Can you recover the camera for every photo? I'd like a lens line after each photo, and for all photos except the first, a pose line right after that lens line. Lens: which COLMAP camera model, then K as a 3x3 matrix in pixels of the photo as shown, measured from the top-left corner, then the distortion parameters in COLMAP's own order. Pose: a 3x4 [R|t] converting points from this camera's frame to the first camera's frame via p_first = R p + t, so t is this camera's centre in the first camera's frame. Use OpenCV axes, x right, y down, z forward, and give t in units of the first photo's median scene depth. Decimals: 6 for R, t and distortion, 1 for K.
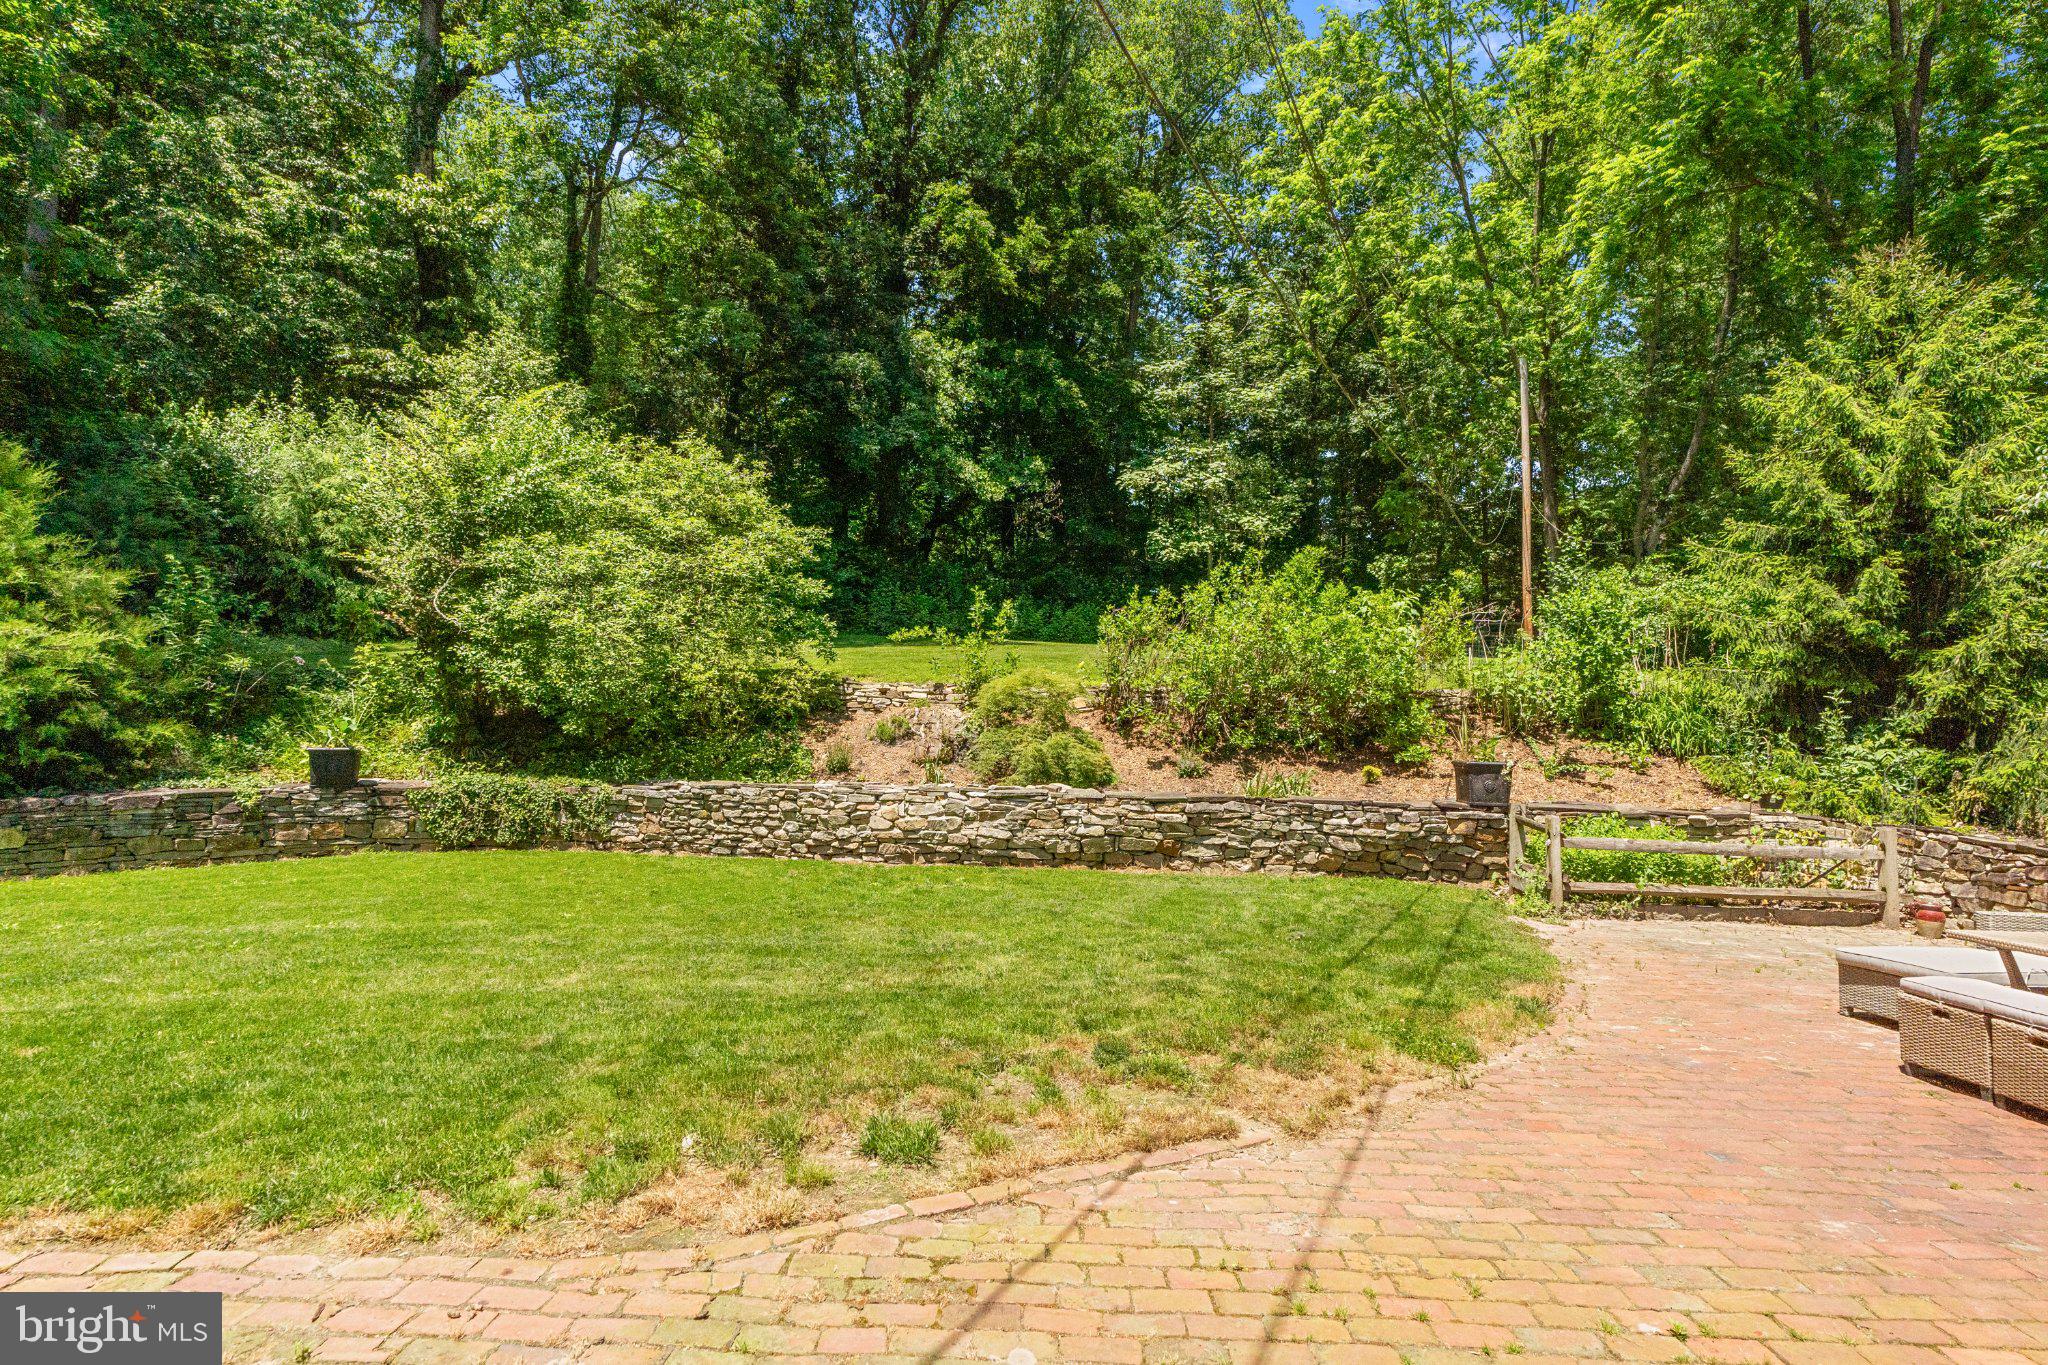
lens RADIAL K [[952.2, 0, 1015.4], [0, 952.2, 686.0], [0, 0, 1]] dist [-0.006922, 0.004220]
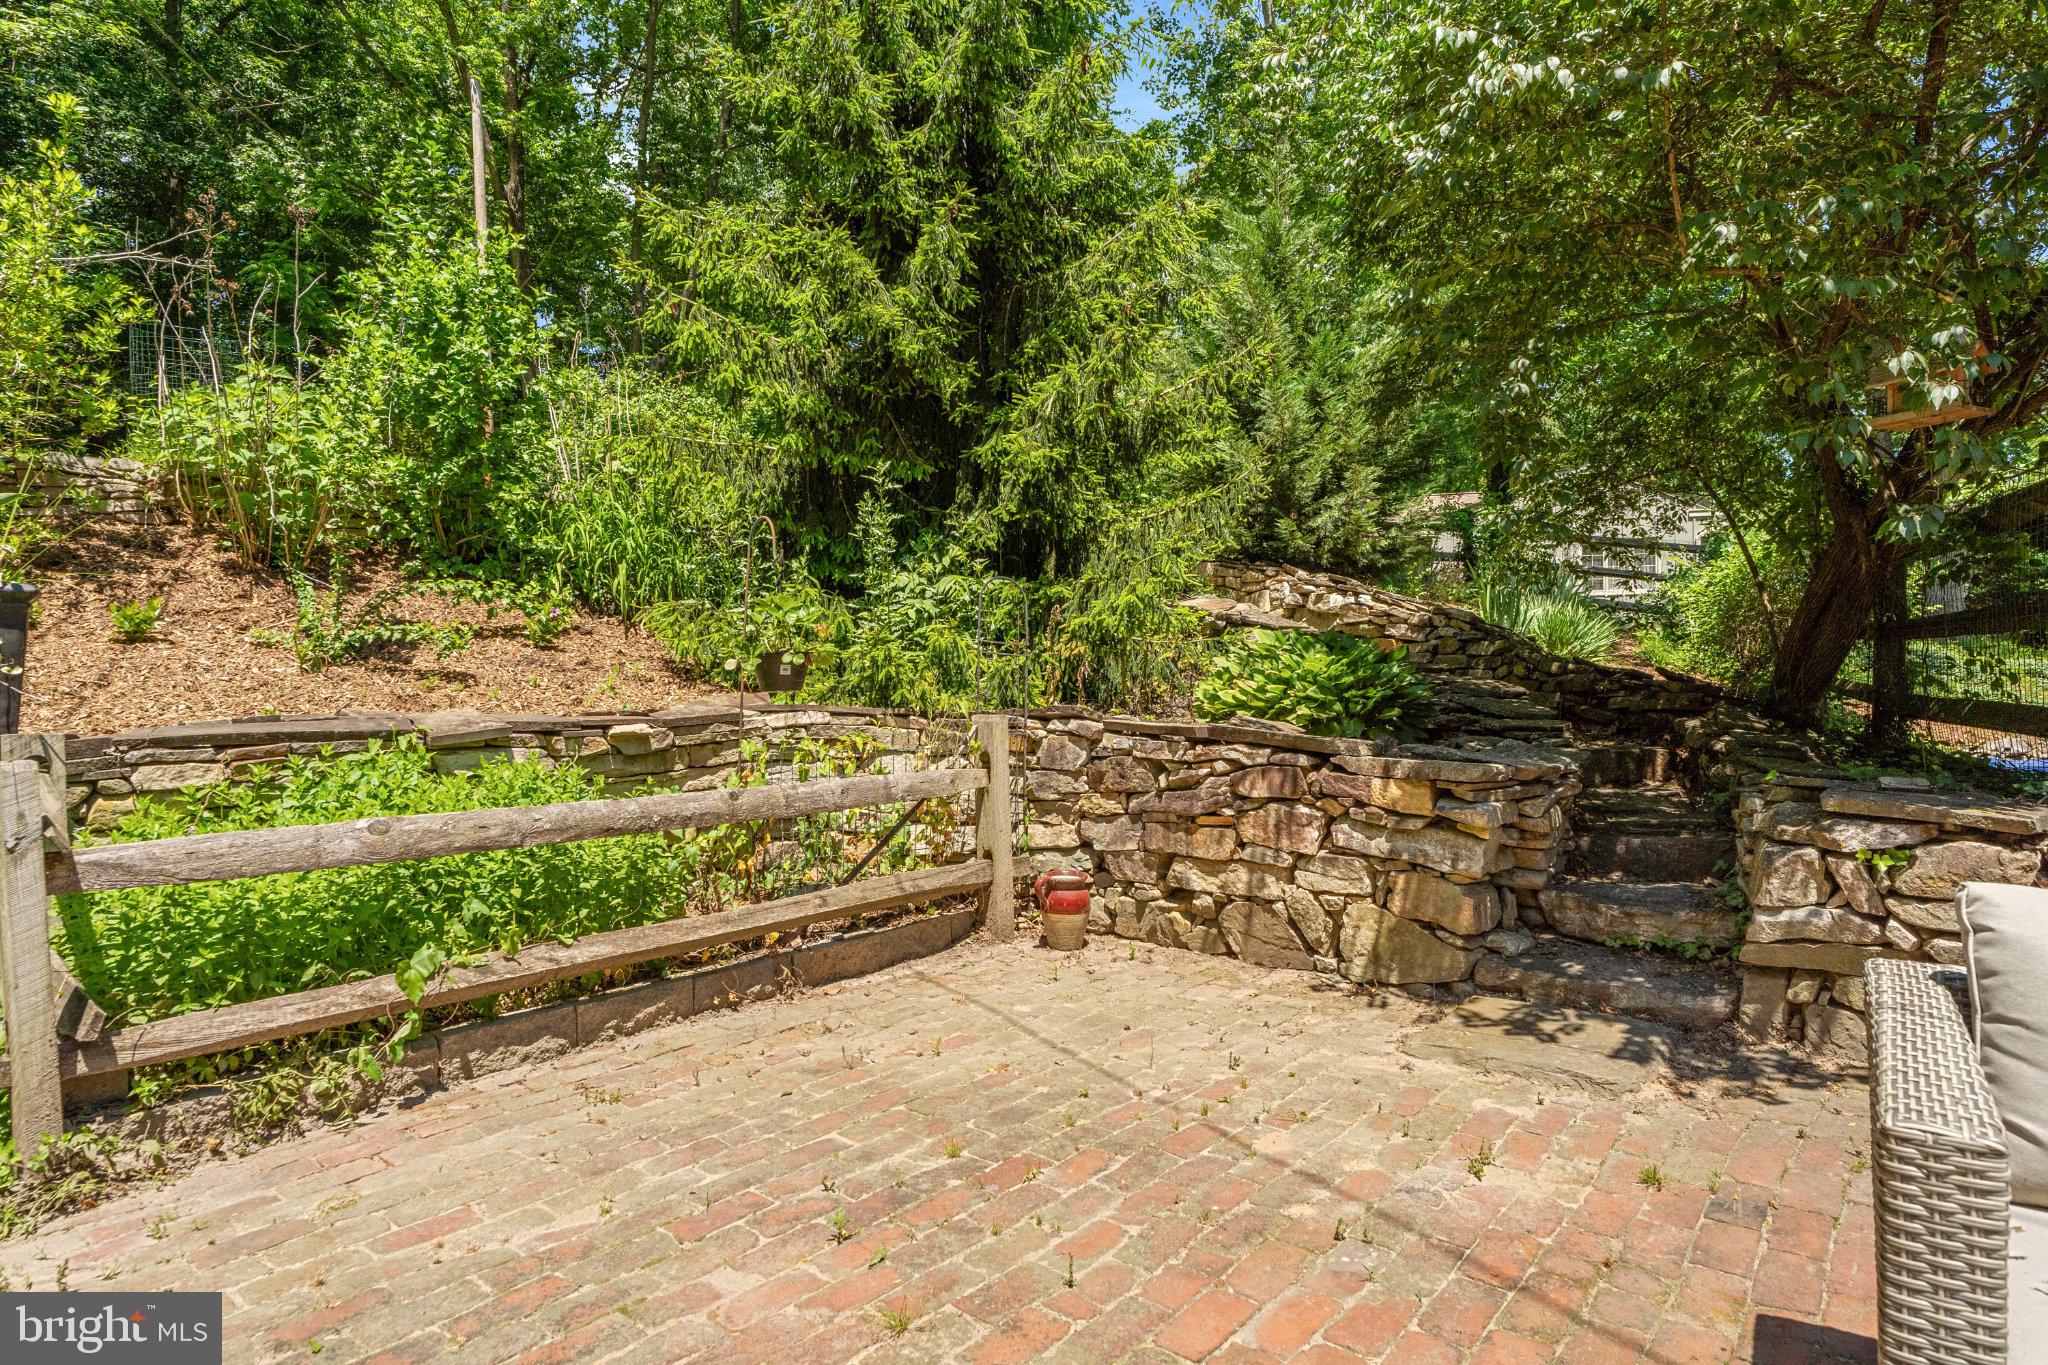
lens RADIAL K [[1114.3, 0, 1007.3], [0, 1114.3, 674.6], [0, 0, 1]] dist [-0.013864, 0.003365]
pose [[0.641352, -0.039248, 0.766242, 0.445760], [0.001884, 0.998768, 0.049582, 0.088627], [-0.767245, -0.030356, 0.640636, 0.561740]]
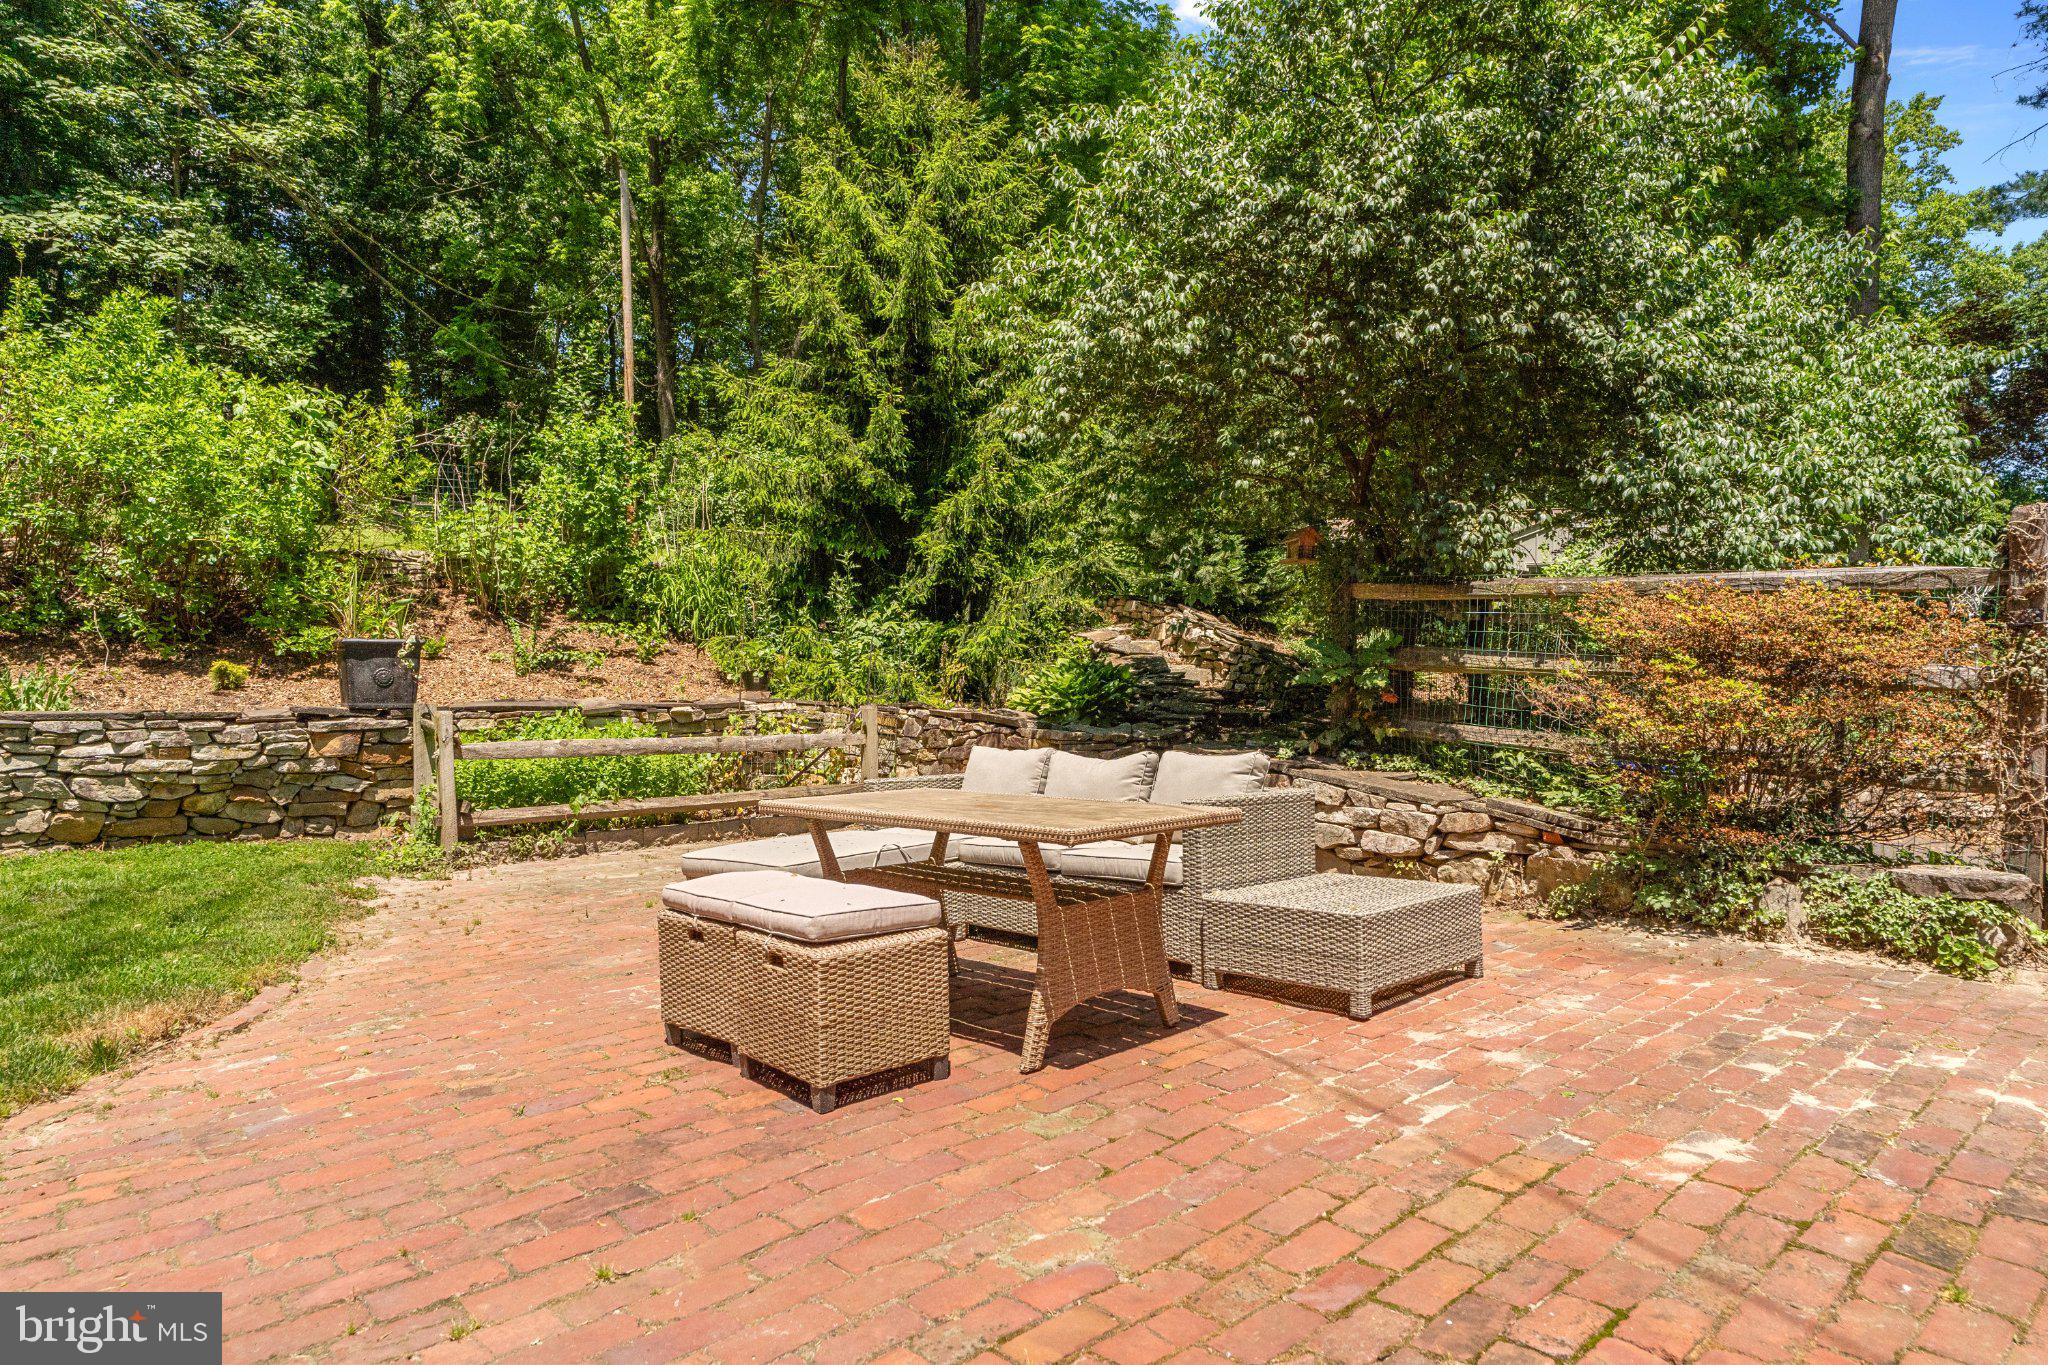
lens RADIAL K [[1177.9, 0, 1012.1], [0, 1177.9, 679.5], [0, 0, 1]] dist [0.000563, -0.003030]
pose [[0.733716, -0.029461, 0.678817, 0.267339], [-0.007163, 0.998669, 0.051084, 0.062267], [-0.679419, -0.042344, 0.732528, 0.141317]]
